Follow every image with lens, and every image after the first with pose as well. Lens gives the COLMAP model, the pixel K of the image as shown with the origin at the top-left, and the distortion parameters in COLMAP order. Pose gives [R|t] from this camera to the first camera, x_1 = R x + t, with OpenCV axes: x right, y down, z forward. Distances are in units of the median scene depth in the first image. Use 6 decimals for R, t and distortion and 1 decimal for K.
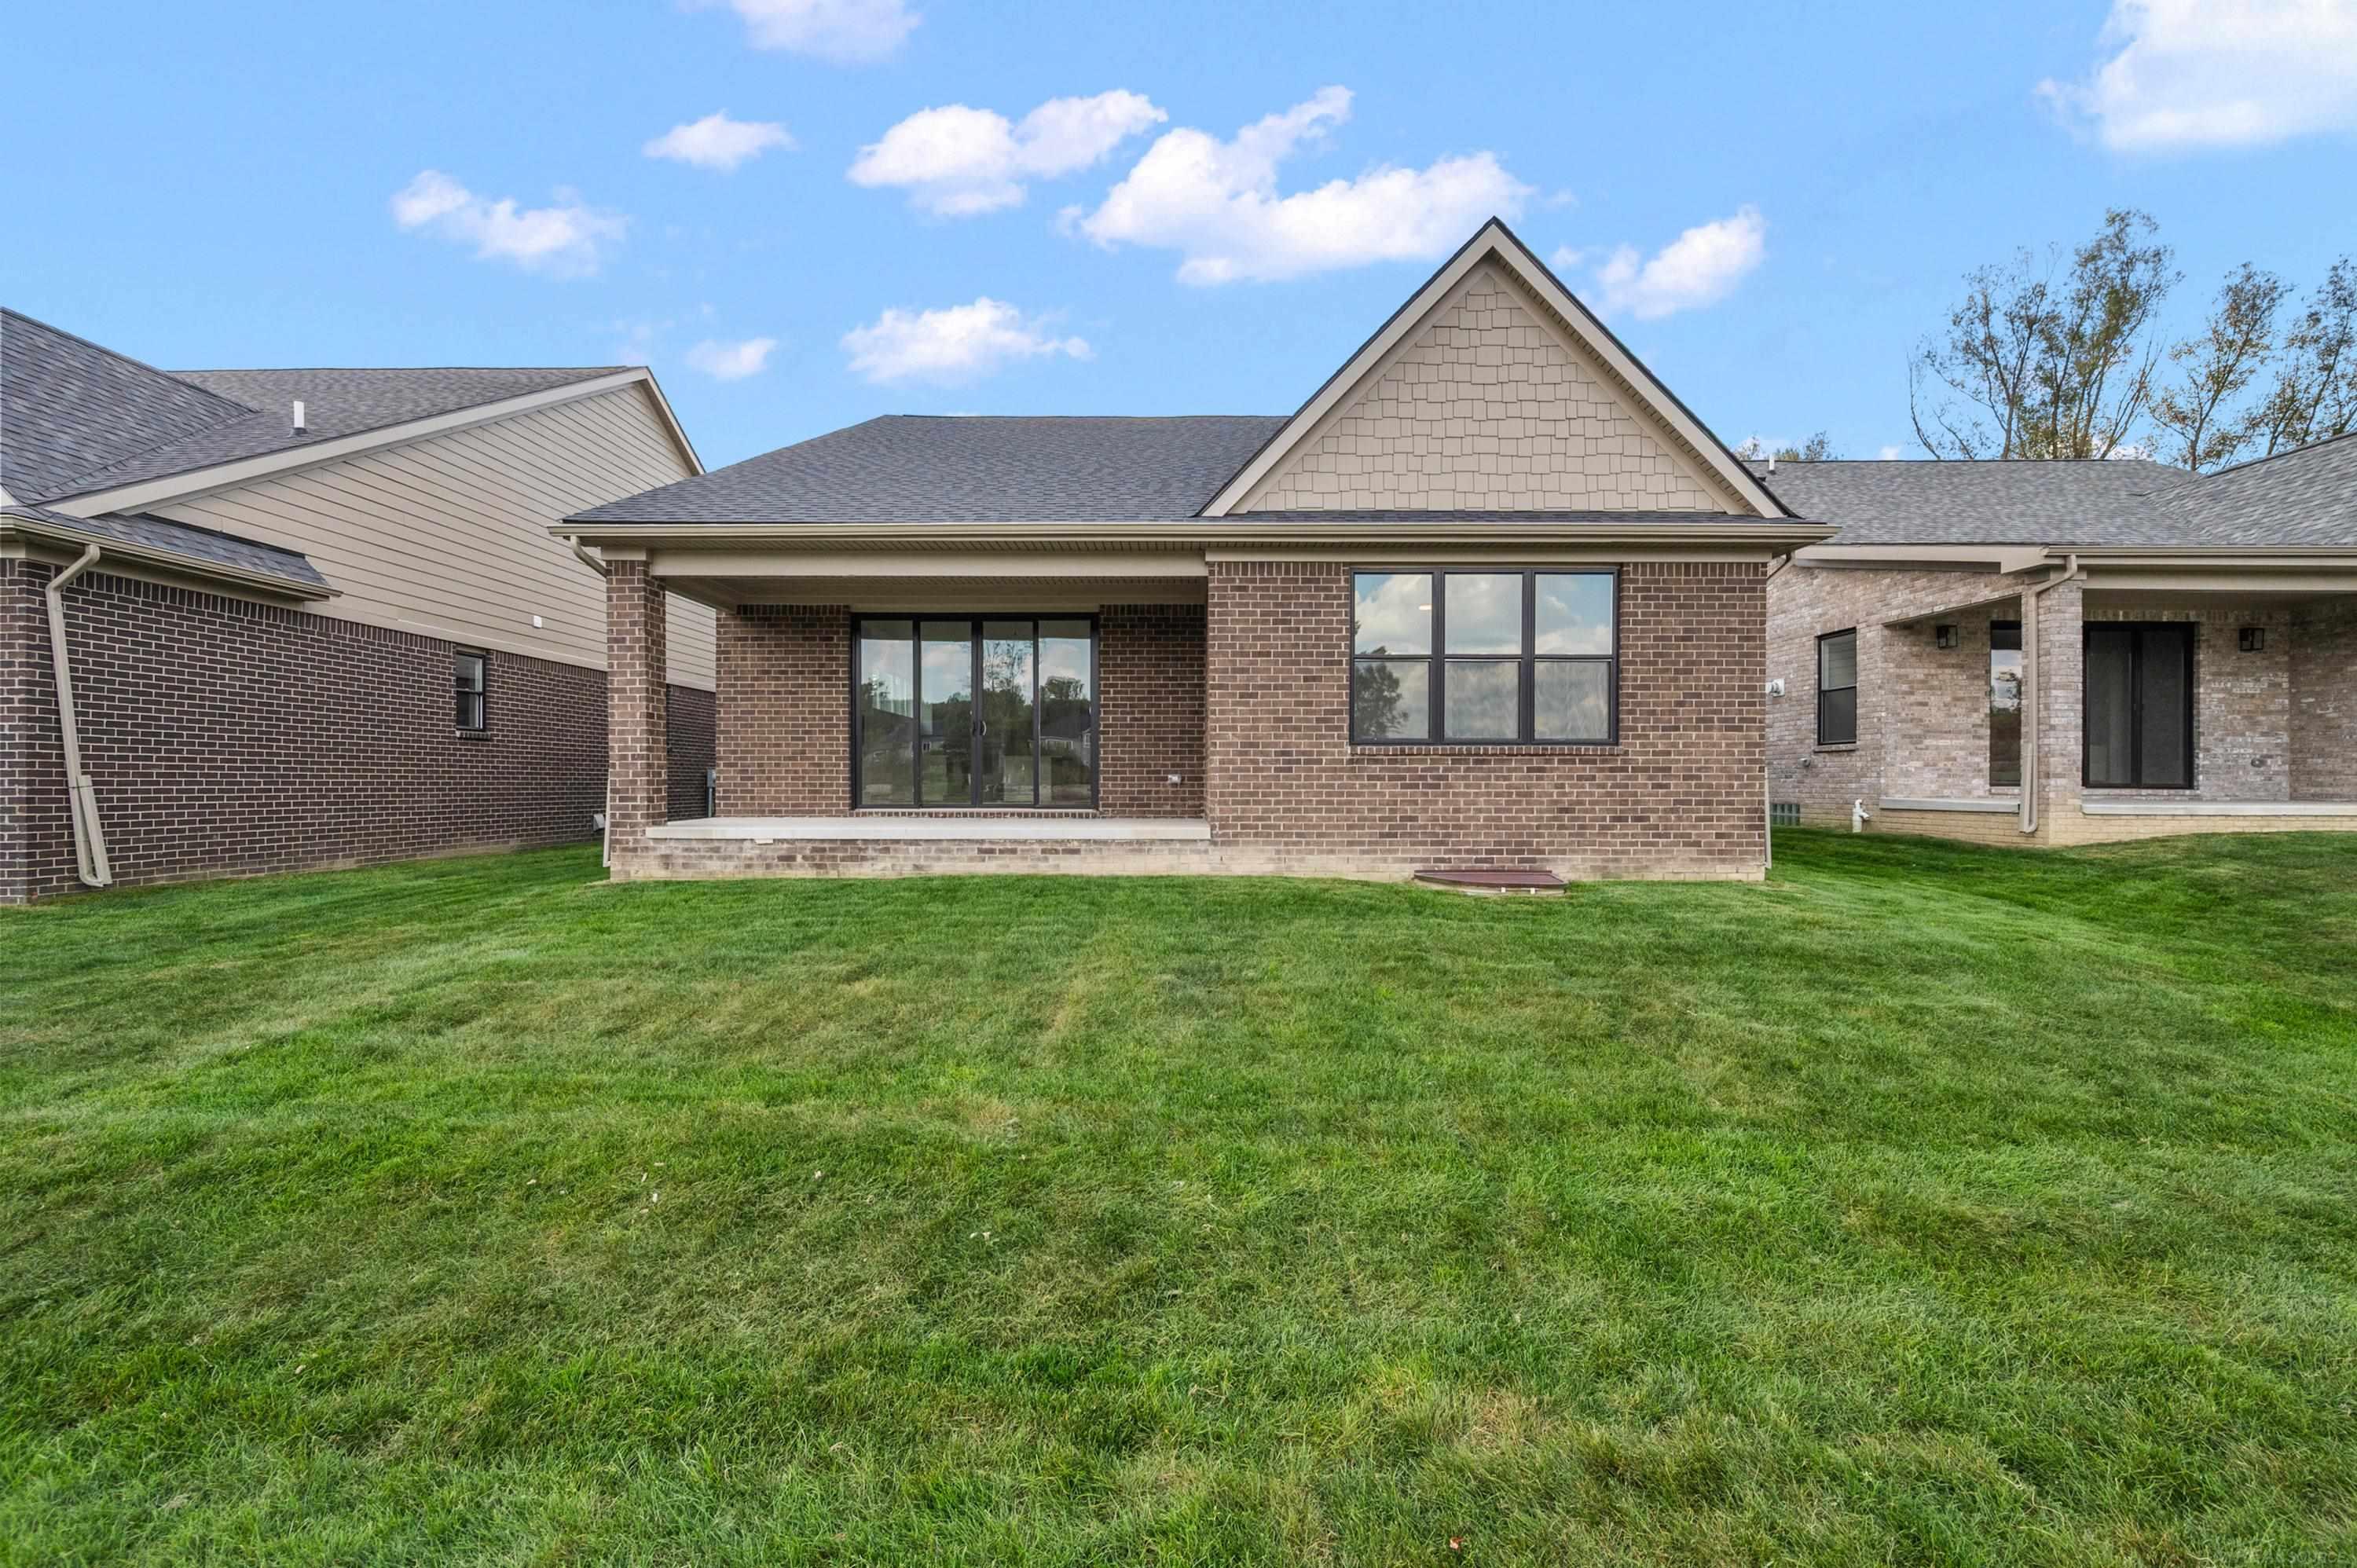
lens RADIAL K [[935.0, 0, 1172.4], [0, 935.0, 781.9], [0, 0, 1]] dist [-0.001198, 0.000333]
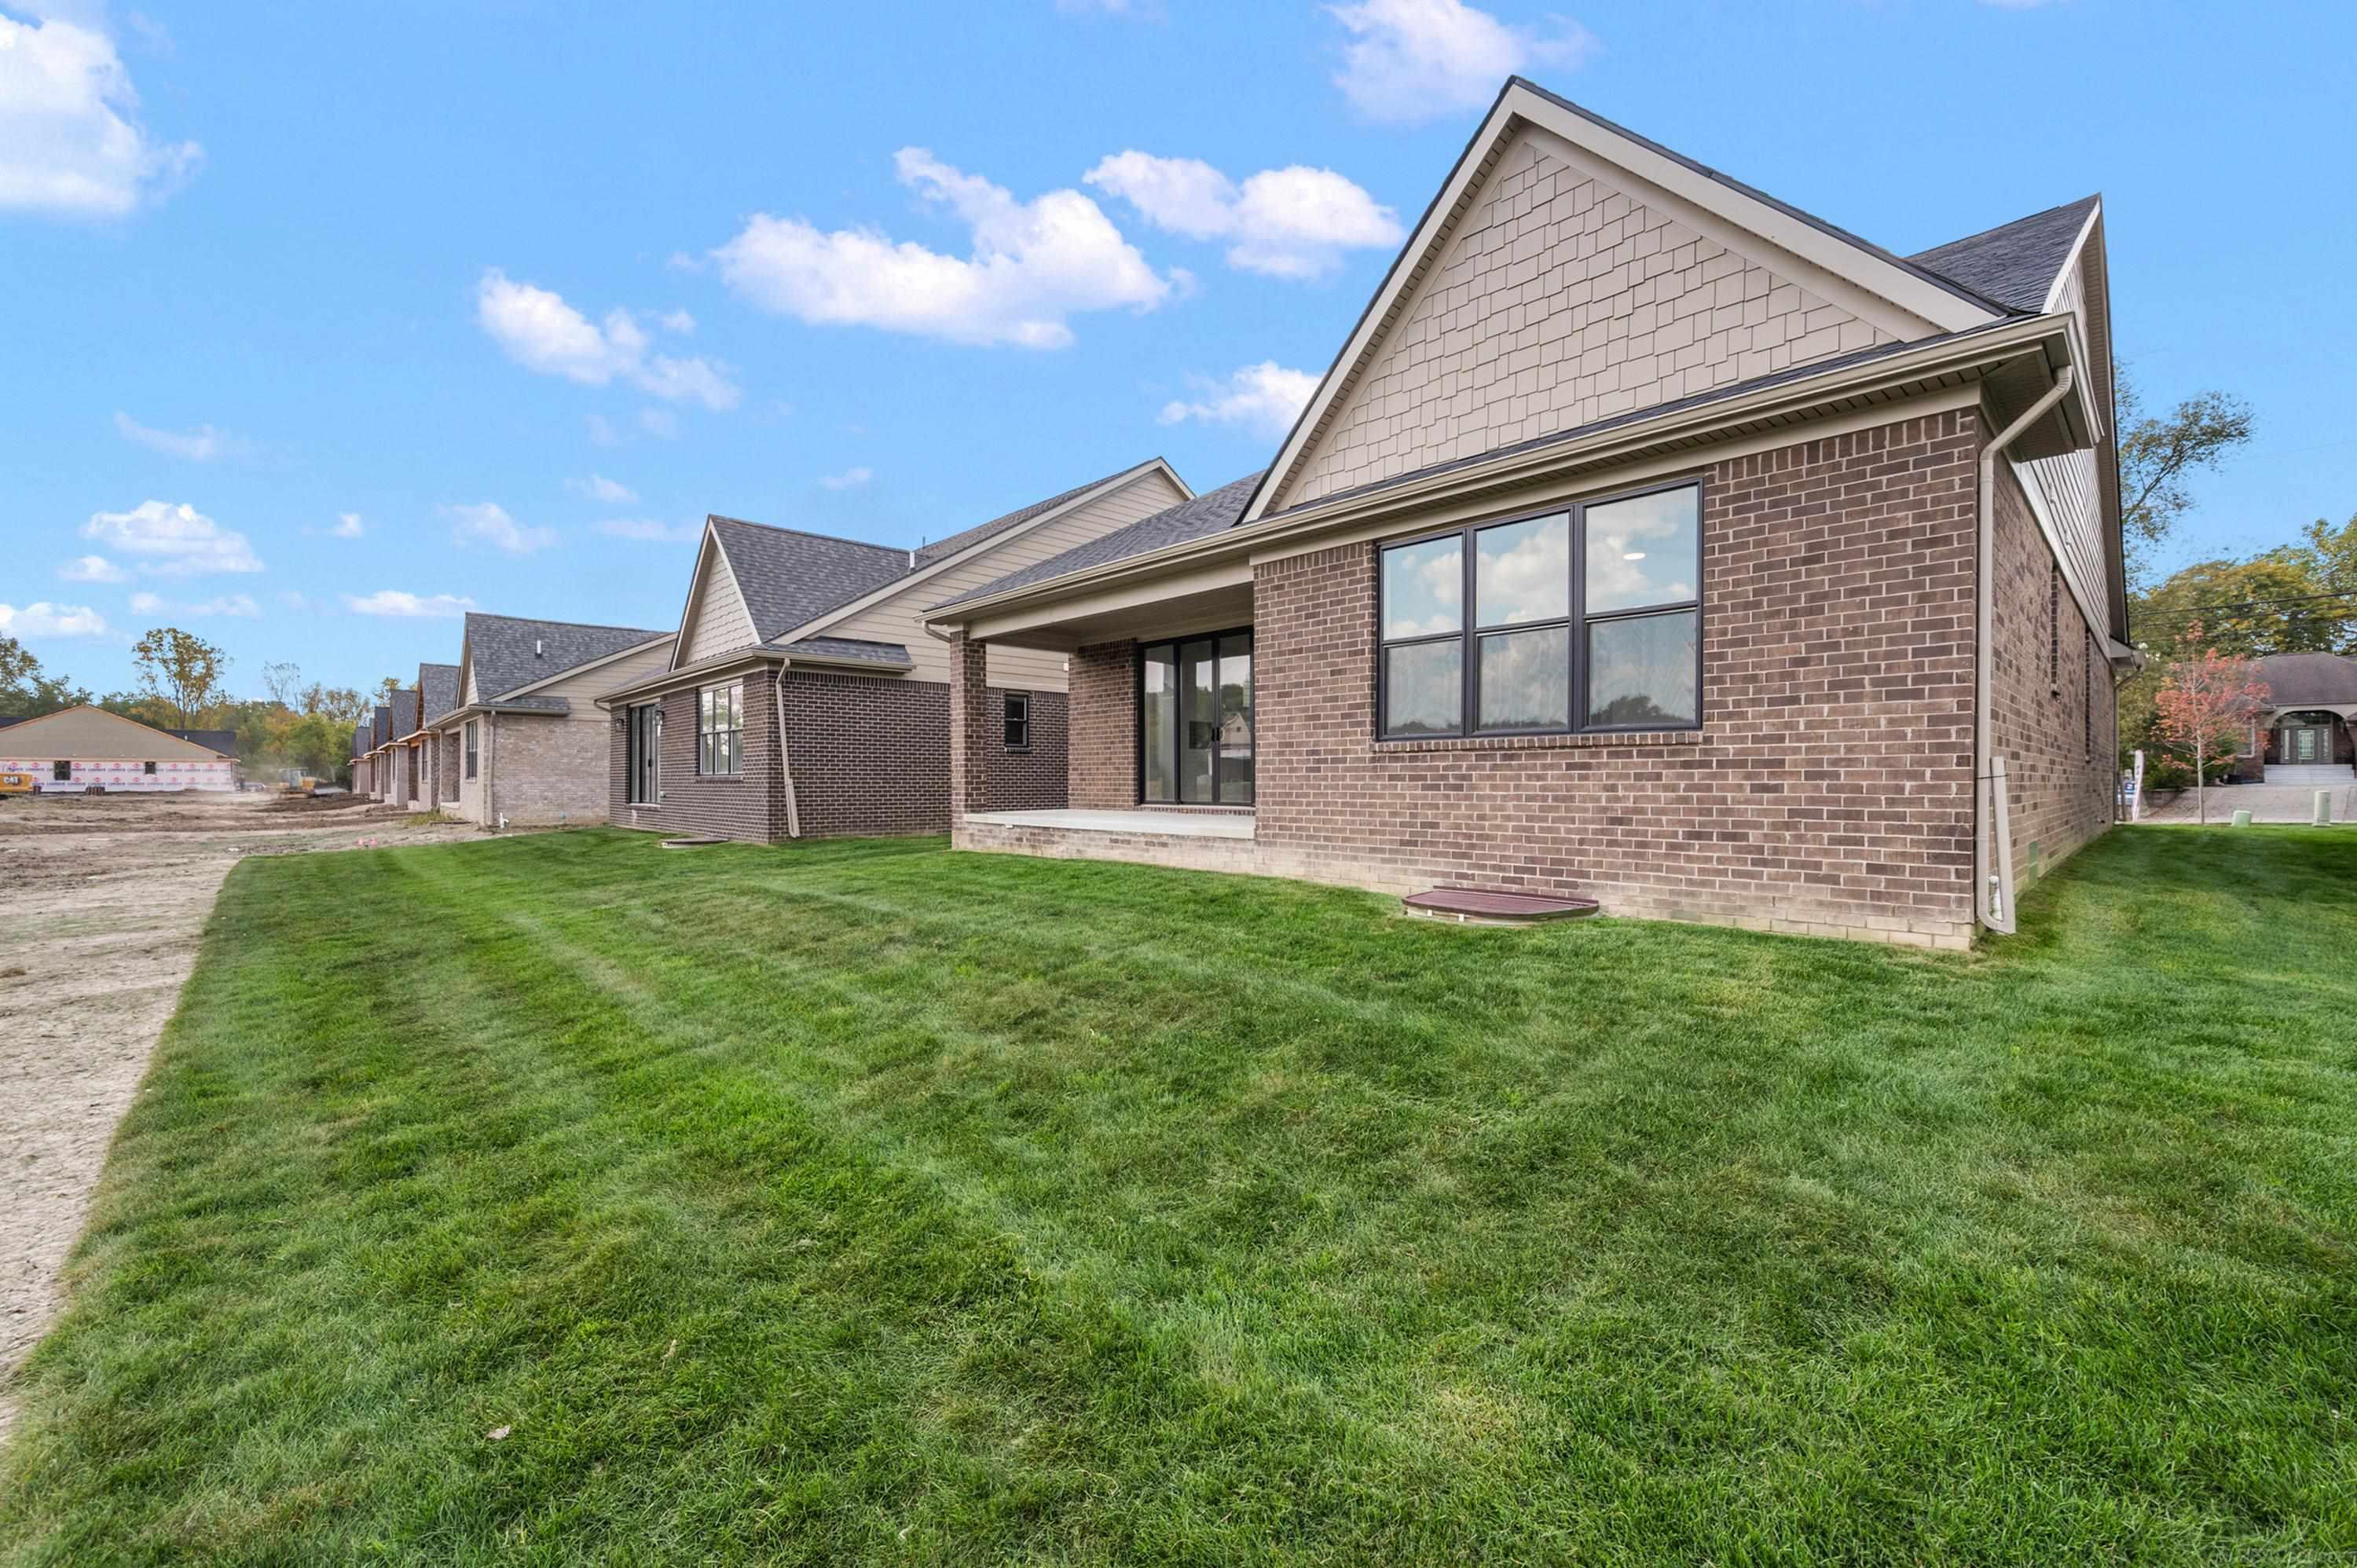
lens RADIAL K [[935.0, 0, 1172.4], [0, 935.0, 781.9], [0, 0, 1]] dist [-0.001198, 0.000333]
pose [[0.688945, -0.000582, -0.724813, 0.713071], [0.000861, 1.000000, 0.000016, -0.000603], [0.724813, -0.000635, 0.688945, 0.235939]]
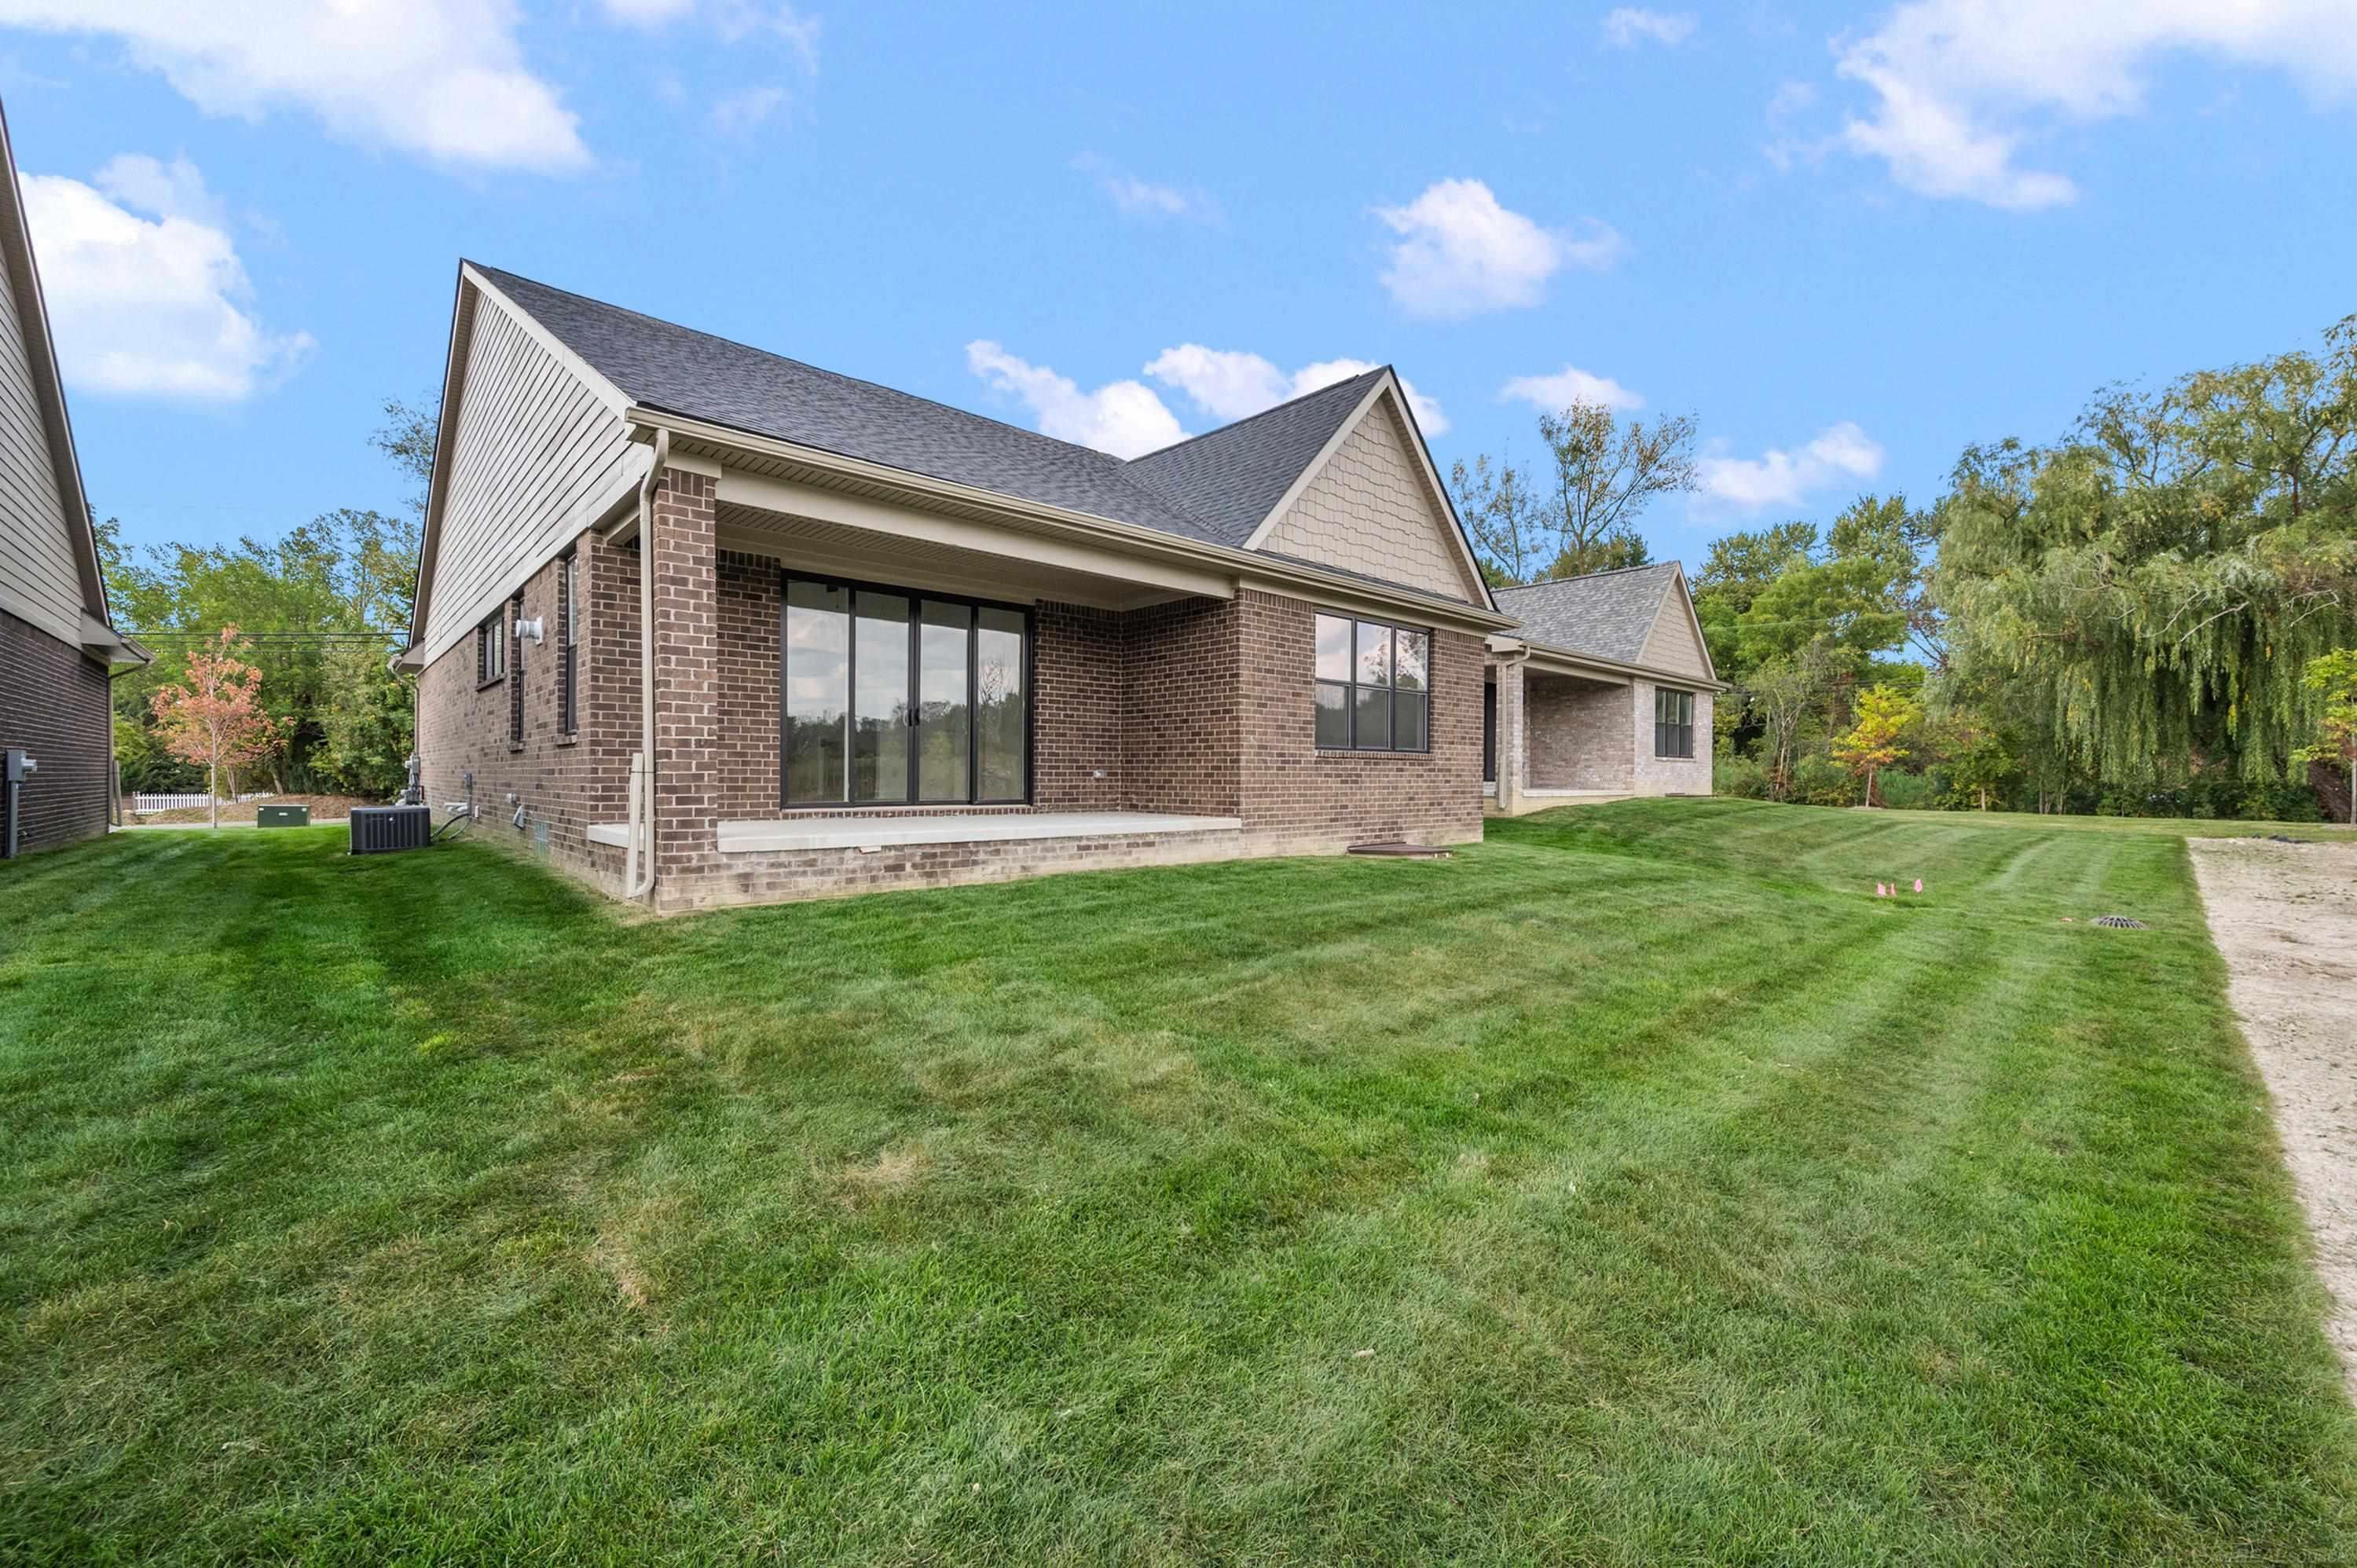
lens RADIAL K [[935.0, 0, 1172.4], [0, 935.0, 781.9], [0, 0, 1]] dist [-0.001198, 0.000333]
pose [[0.732035, -0.001048, 0.681266, -0.807328], [-0.004575, 0.999969, 0.006454, -0.002757], [-0.681252, -0.007841, 0.732007, 0.210482]]
